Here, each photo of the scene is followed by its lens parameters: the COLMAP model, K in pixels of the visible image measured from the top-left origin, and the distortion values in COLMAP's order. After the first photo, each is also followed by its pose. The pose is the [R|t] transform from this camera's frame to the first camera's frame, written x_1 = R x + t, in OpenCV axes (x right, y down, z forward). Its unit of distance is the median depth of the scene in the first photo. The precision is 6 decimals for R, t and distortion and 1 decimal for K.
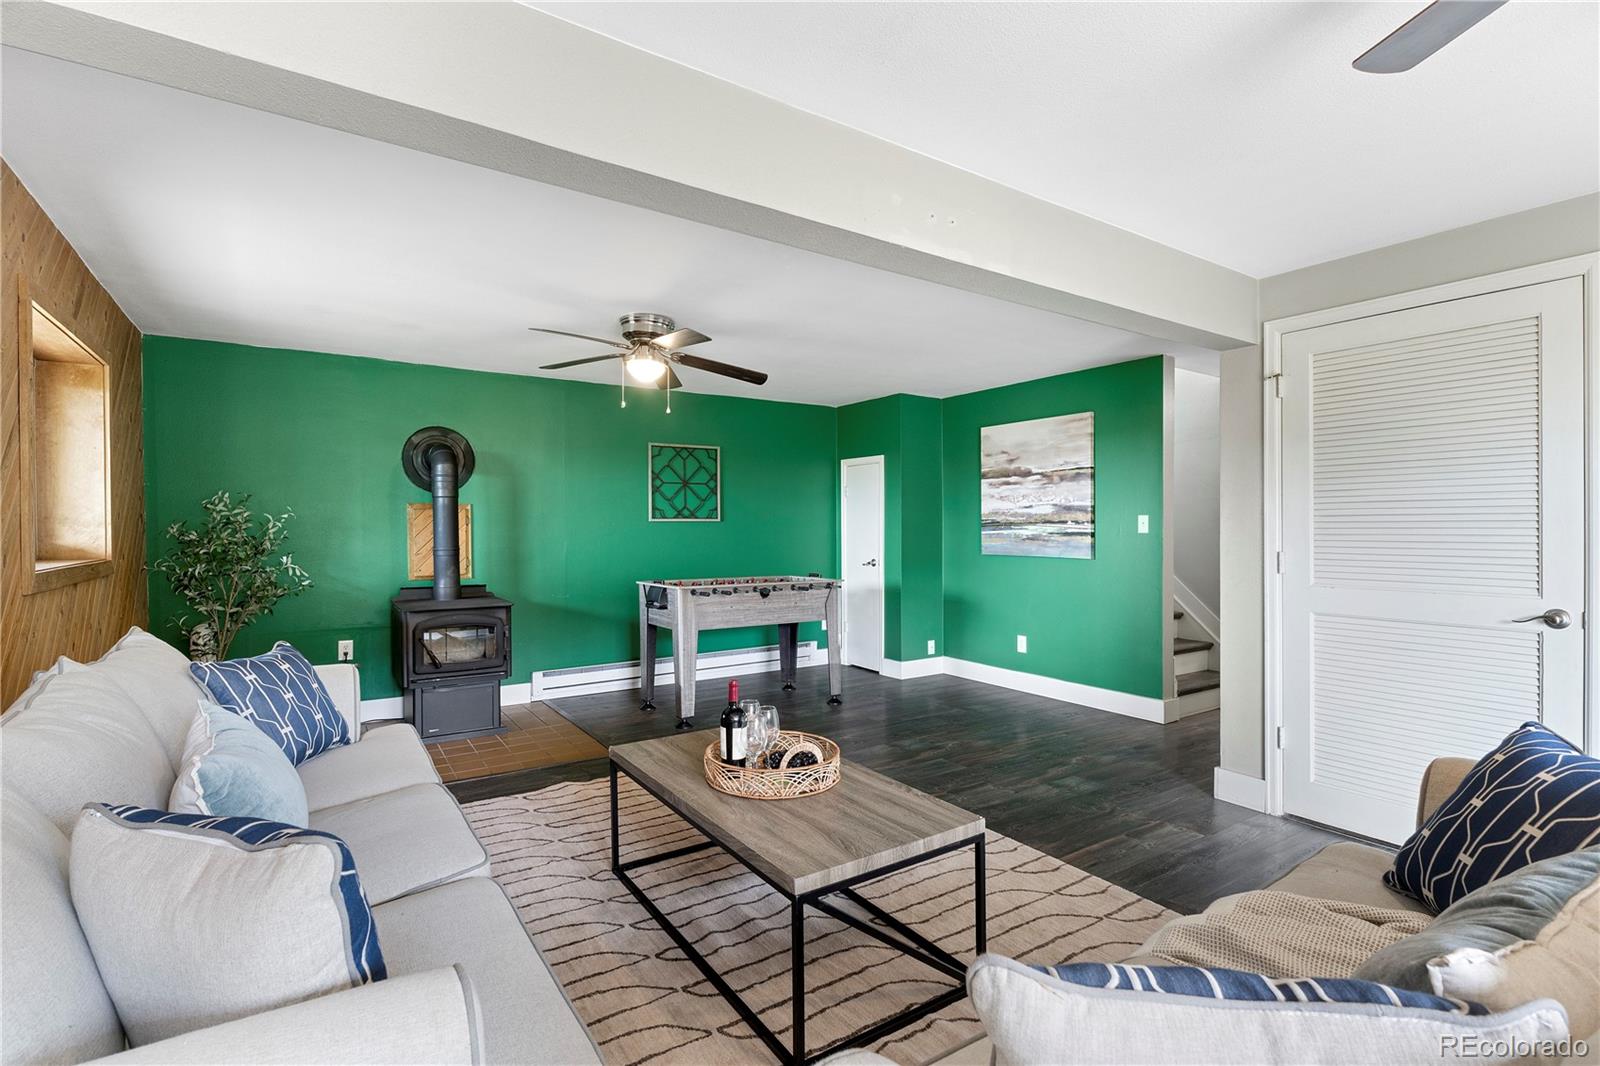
lens RADIAL K [[769.8, 0, 830.7], [0, 769.8, 533.4], [0, 0, 1]] dist [-0.005781, 0.000014]
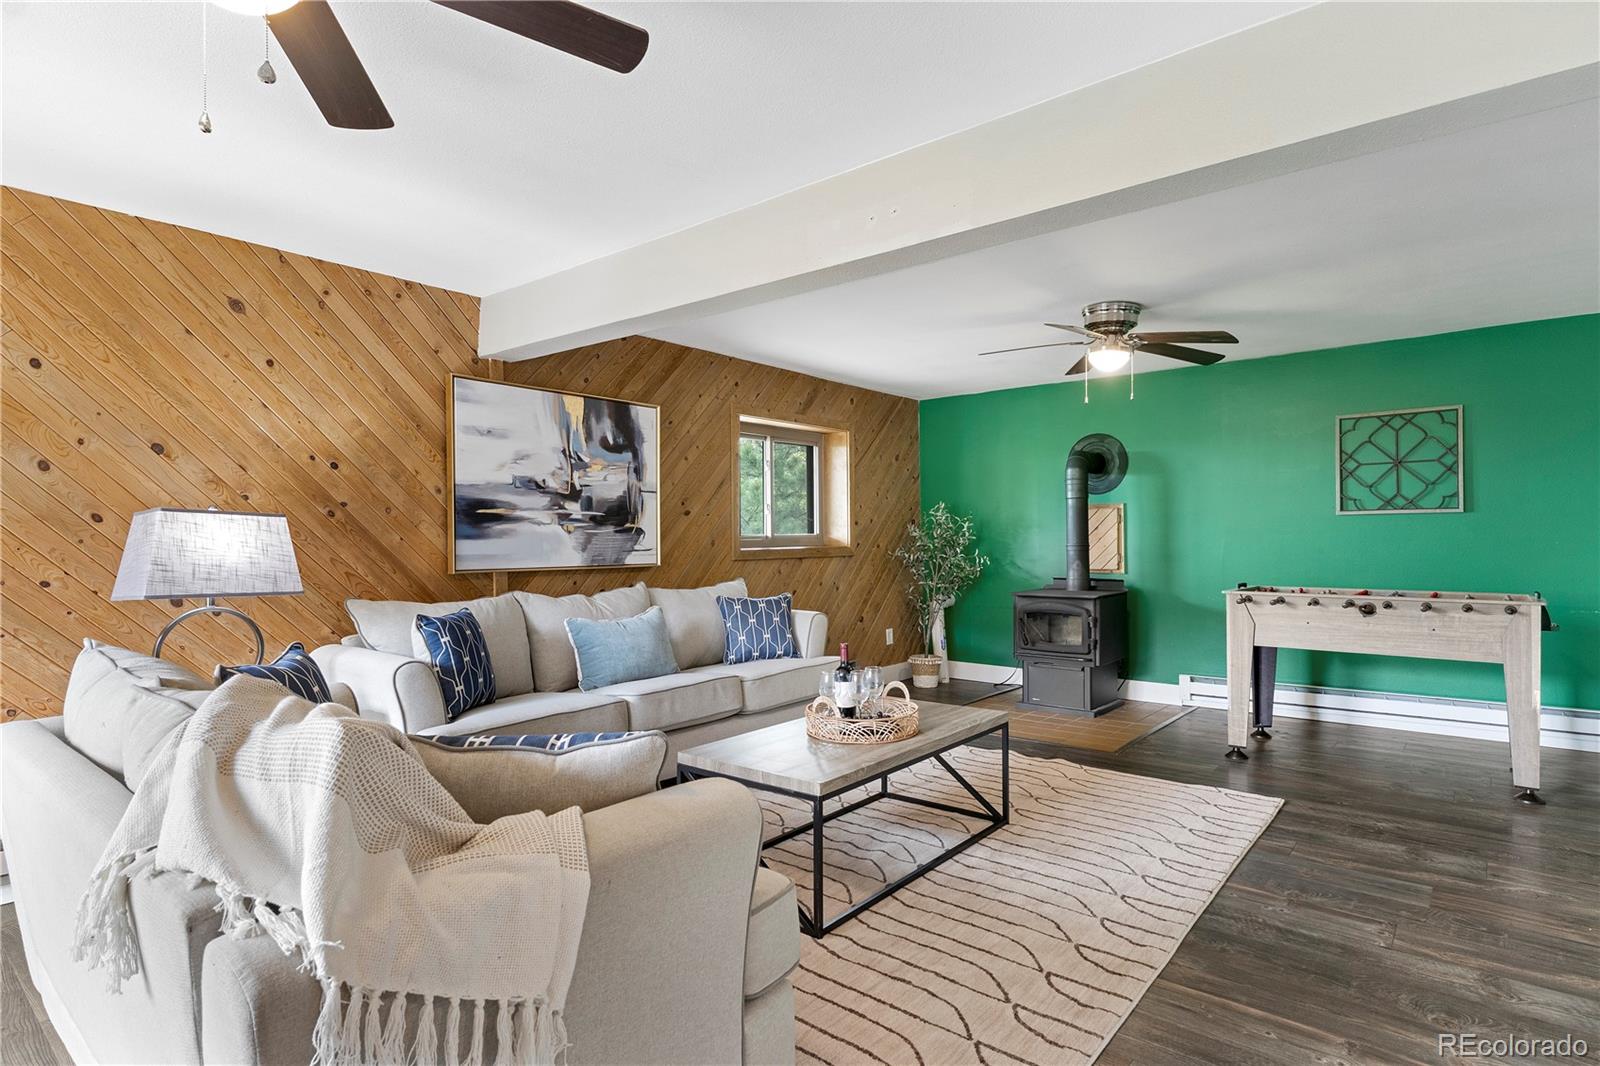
lens RADIAL K [[847.7, 0, 784.8], [0, 847.7, 537.7], [0, 0, 1]] dist [0.001322, 0.003317]
pose [[0.252848, 0.000390, -0.967506, 0.525284], [-0.001682, 0.999999, -0.000037, 0.009962], [0.967505, 0.001636, 0.252848, 0.254097]]
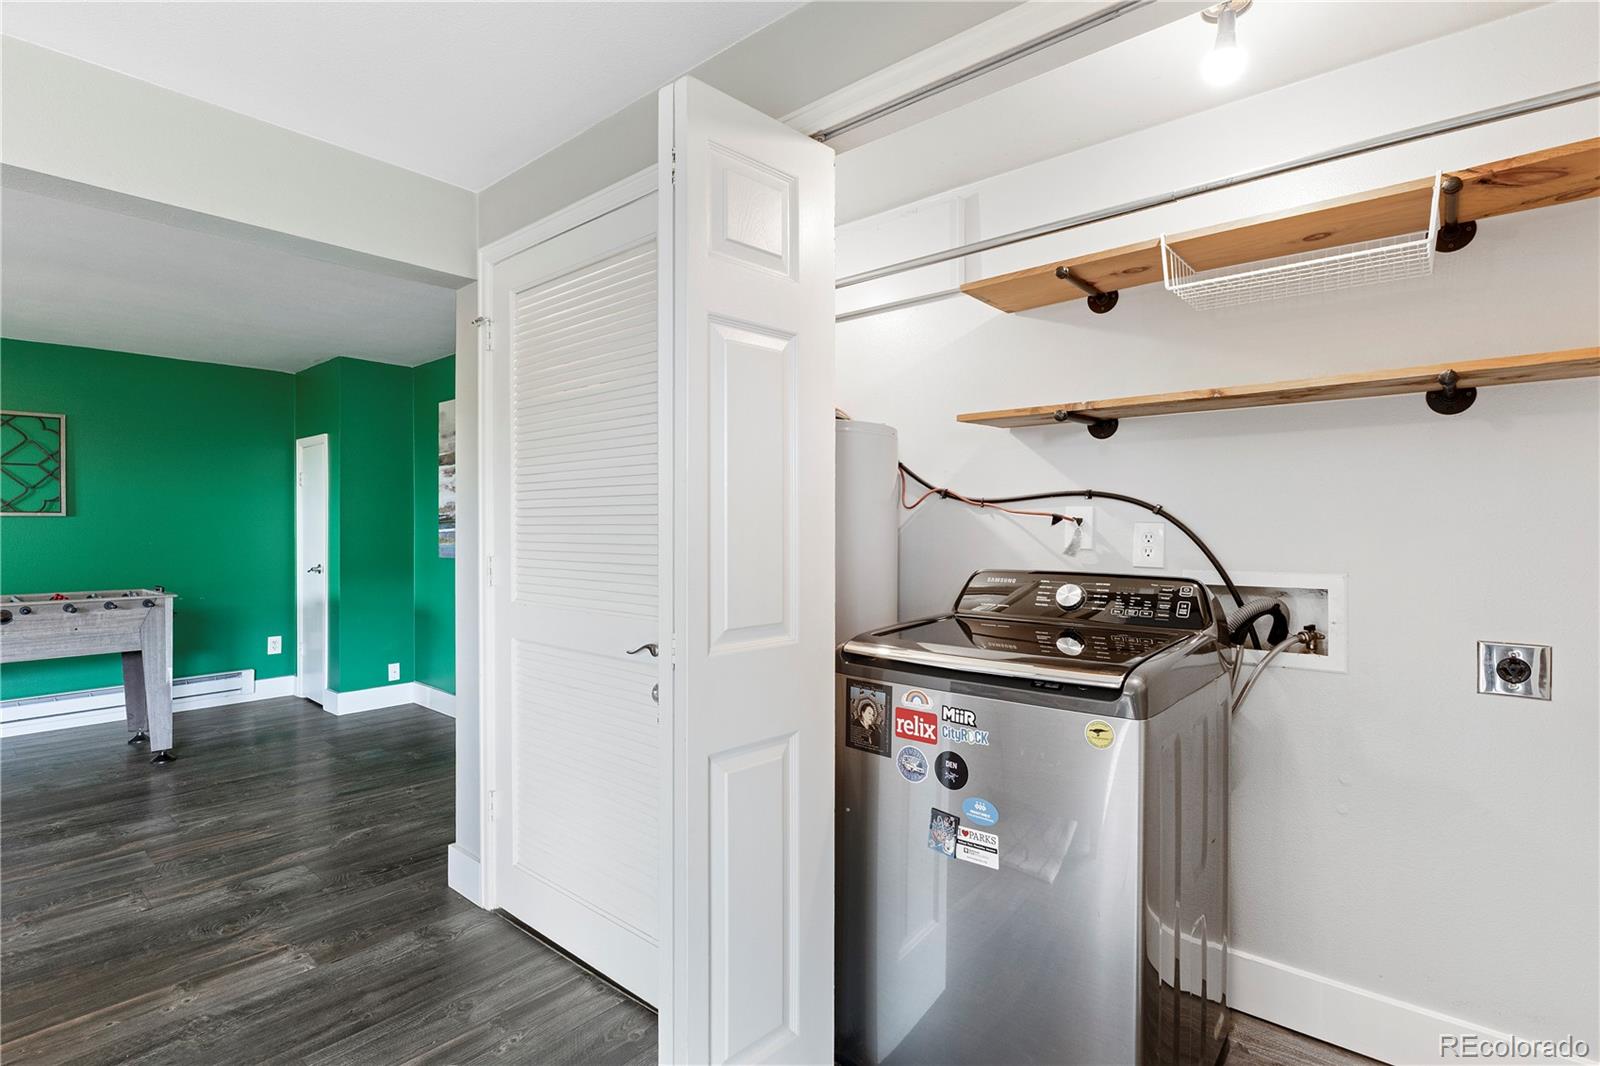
lens RADIAL K [[769.8, 0, 836.0], [0, 769.8, 520.7], [0, 0, 1]] dist [-0.005781, 0.000014]
pose [[0.966188, -0.000818, 0.257836, 0.450917], [0.003584, 0.999941, -0.010256, -0.001456], [-0.257812, 0.010834, 0.966134, 0.120161]]
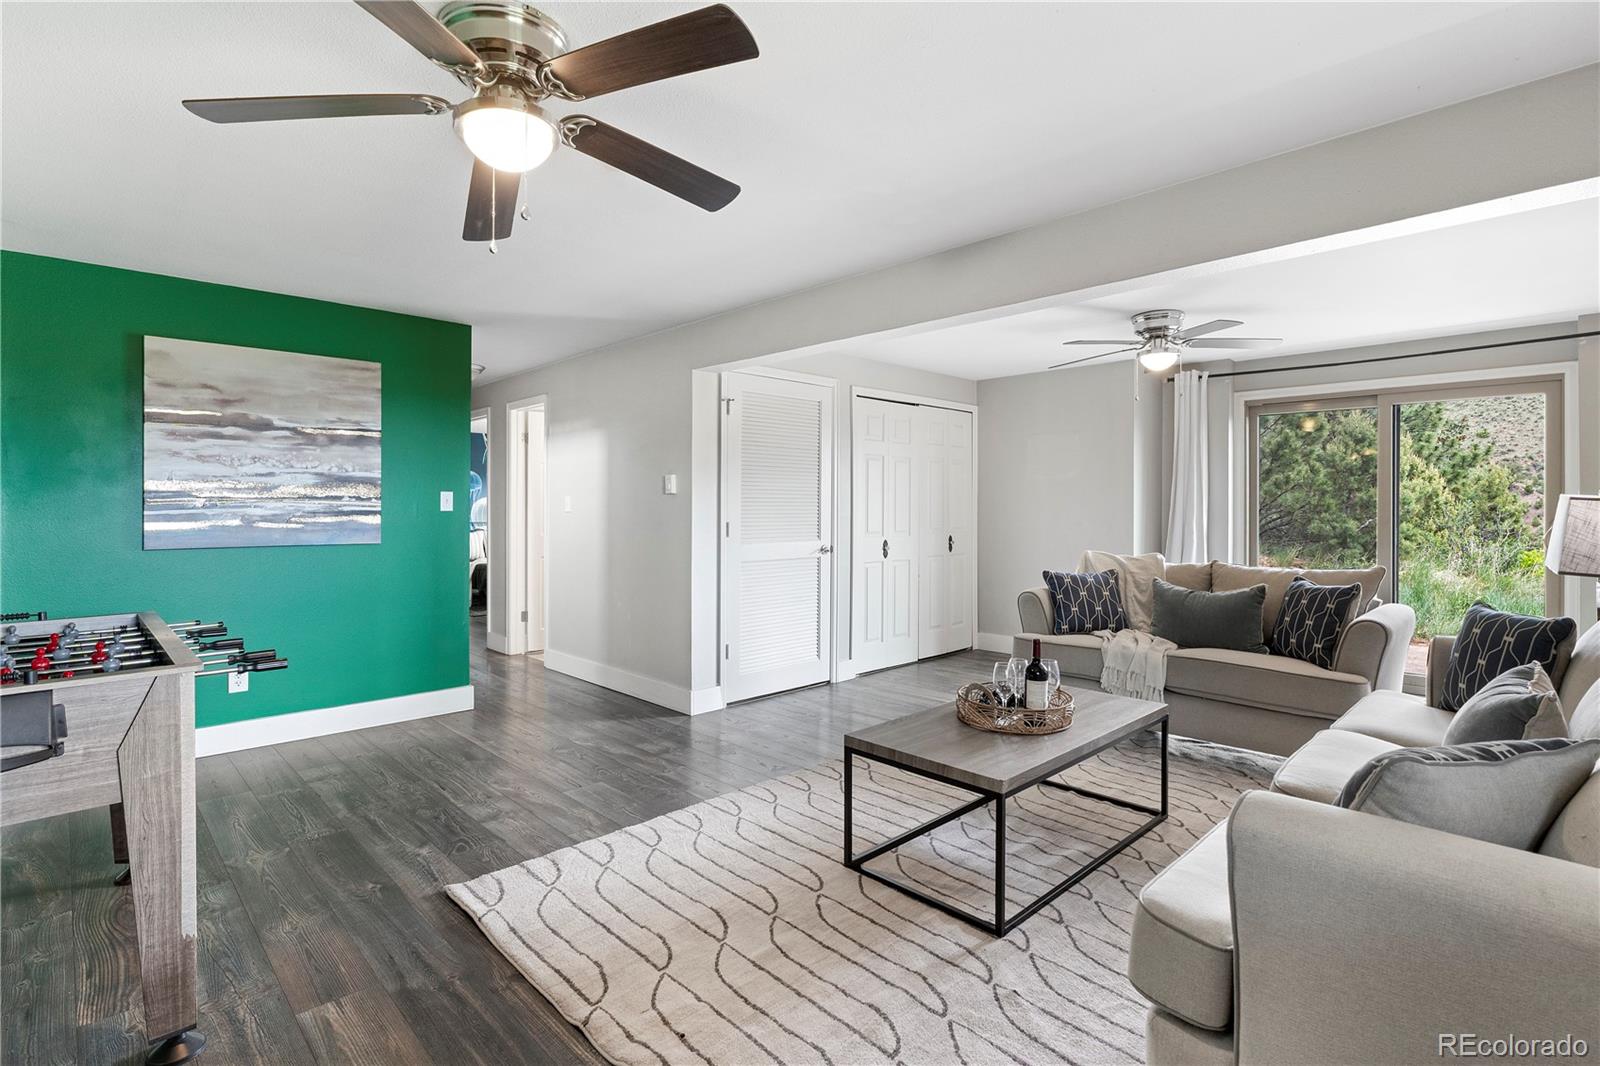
lens RADIAL K [[769.8, 0, 806.0], [0, 769.8, 500.9], [0, 0, 1]] dist [-0.005781, 0.000014]
pose [[-0.168345, 0.004097, 0.985720, -0.537685], [0.004980, 0.999982, -0.003305, -0.006883], [-0.985716, 0.004352, -0.168362, 0.687596]]
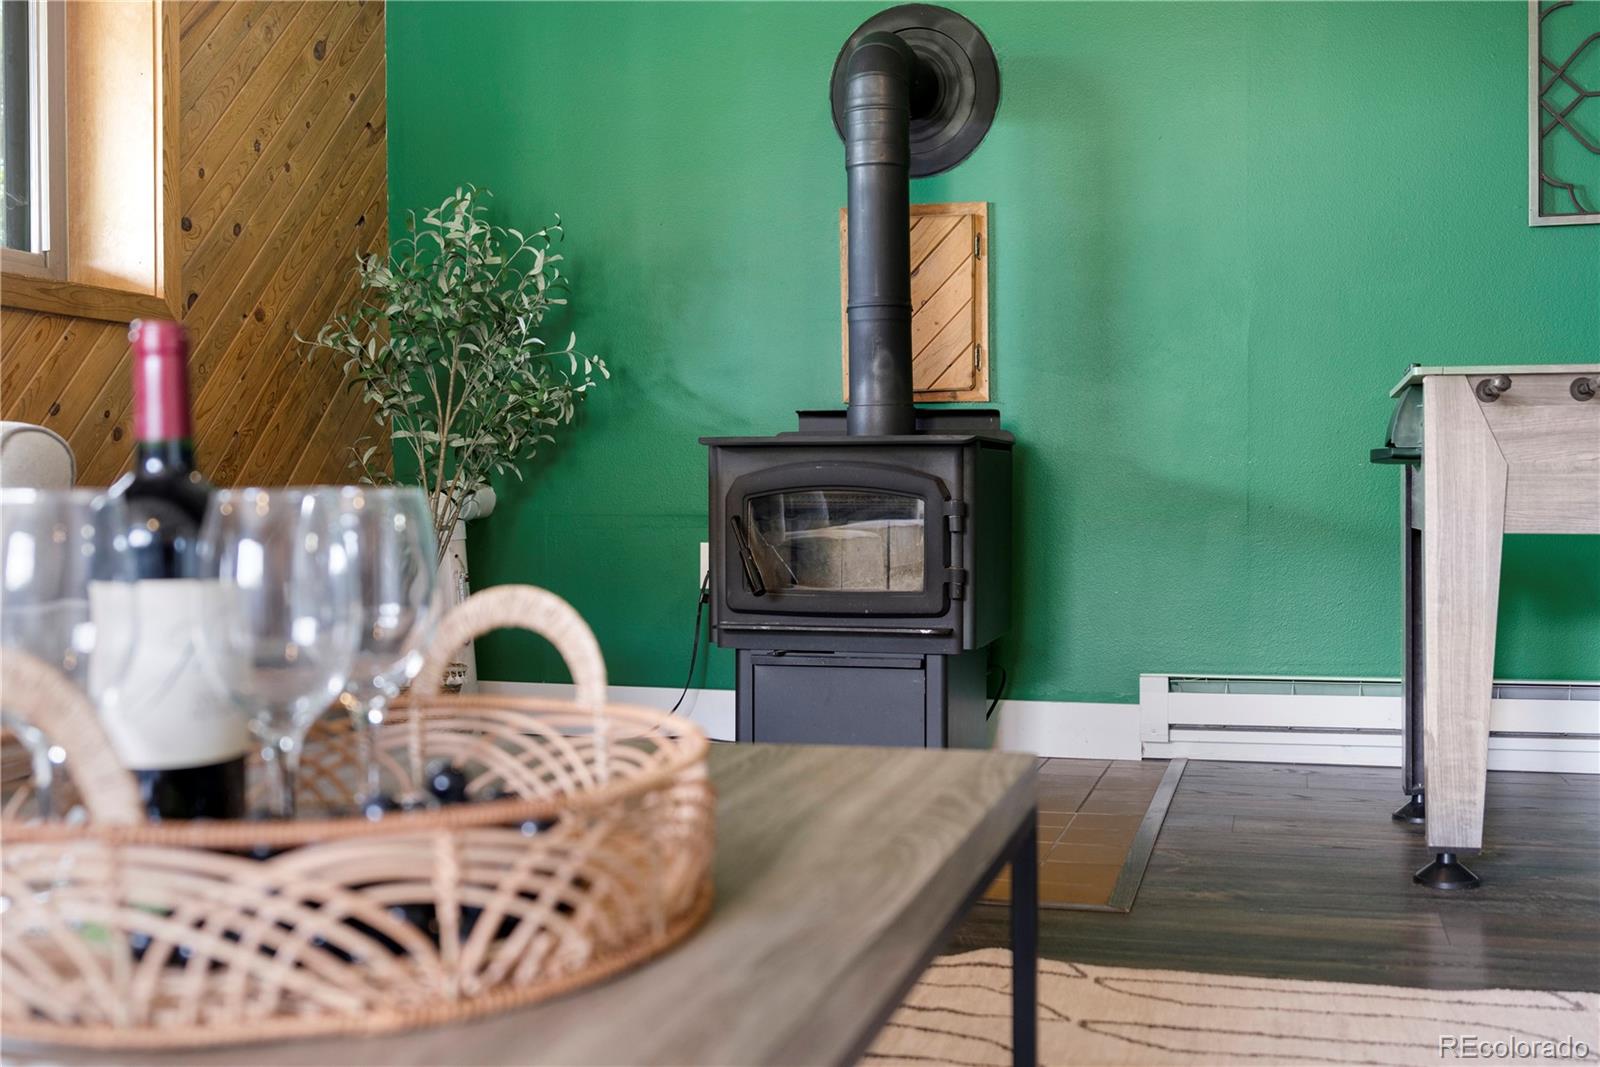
lens RADIAL K [[1722.6, 0, 806.7], [0, 1722.6, 533.0], [0, 0, 1]] dist [-0.028788, 0.000000]
pose [[0.642600, 0.015281, -0.766050, 0.111139], [-0.005716, 0.999869, 0.015151, 0.107684], [0.766181, -0.005358, 0.642603, 0.391519]]
